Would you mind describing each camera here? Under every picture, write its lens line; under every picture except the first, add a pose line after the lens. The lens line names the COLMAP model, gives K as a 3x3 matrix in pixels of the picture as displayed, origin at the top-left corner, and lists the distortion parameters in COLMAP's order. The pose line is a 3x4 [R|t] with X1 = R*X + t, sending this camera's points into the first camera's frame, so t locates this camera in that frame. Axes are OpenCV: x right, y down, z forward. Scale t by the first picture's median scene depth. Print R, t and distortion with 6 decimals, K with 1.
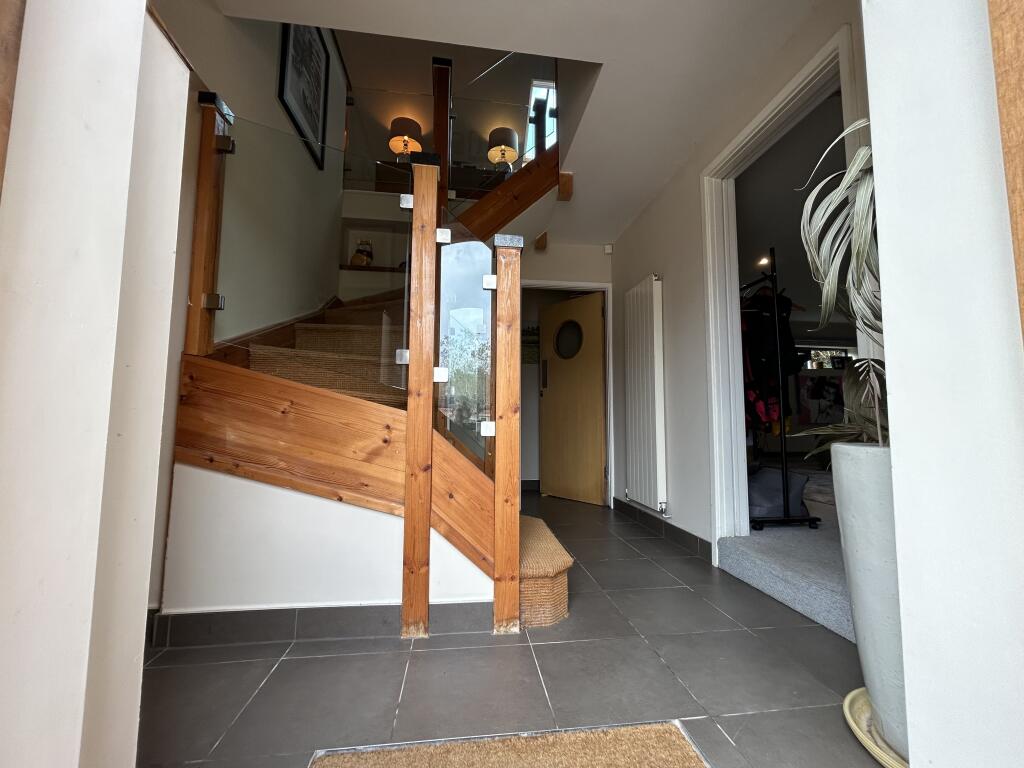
lens RADIAL K [[409.9, 0, 511.9], [0, 409.9, 385.6], [0, 0, 1]] dist [-0.003762, 0.000025]
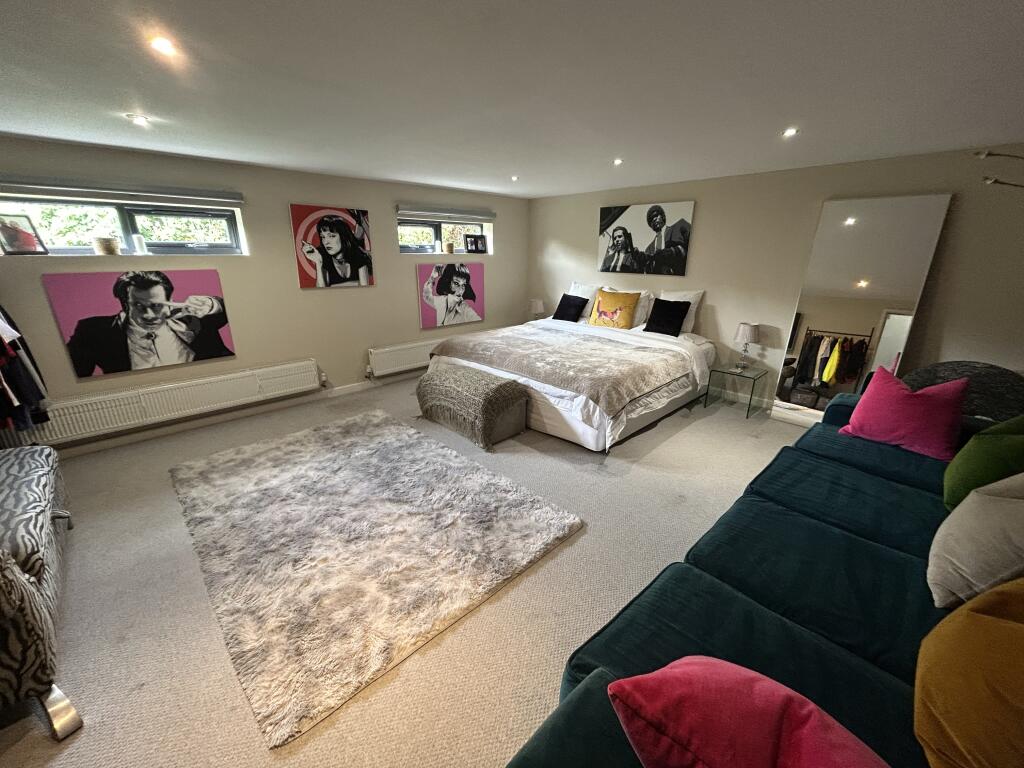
lens RADIAL K [[409.9, 0, 515.0], [0, 409.9, 384.4], [0, 0, 1]] dist [-0.003762, 0.000025]
pose [[0.798334, -0.190877, 0.571164, 0.372005], [-0.052196, 0.922938, 0.381392, -0.115250], [-0.599948, -0.334291, 0.726850, 0.289176]]
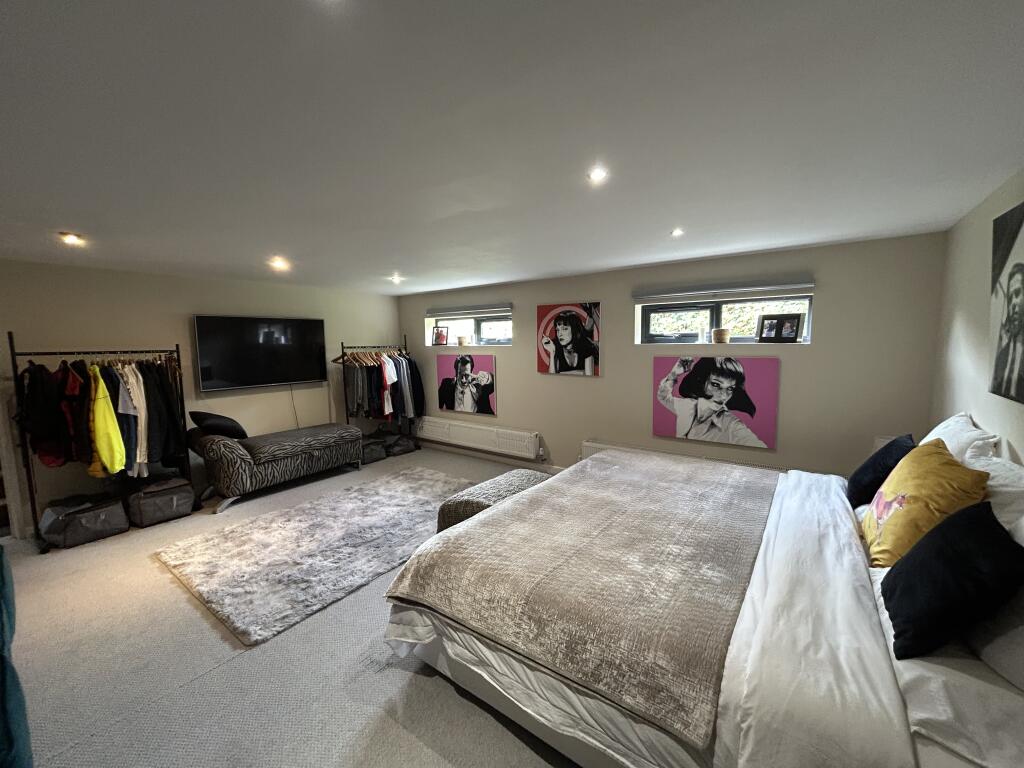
lens RADIAL K [[409.9, 0, 514.4], [0, 409.9, 385.7], [0, 0, 1]] dist [-0.003762, 0.000025]
pose [[0.724056, 0.056899, -0.687390, 0.957077], [0.081136, 0.982646, 0.166802, -0.099342], [0.684952, -0.176546, 0.706875, 0.427704]]
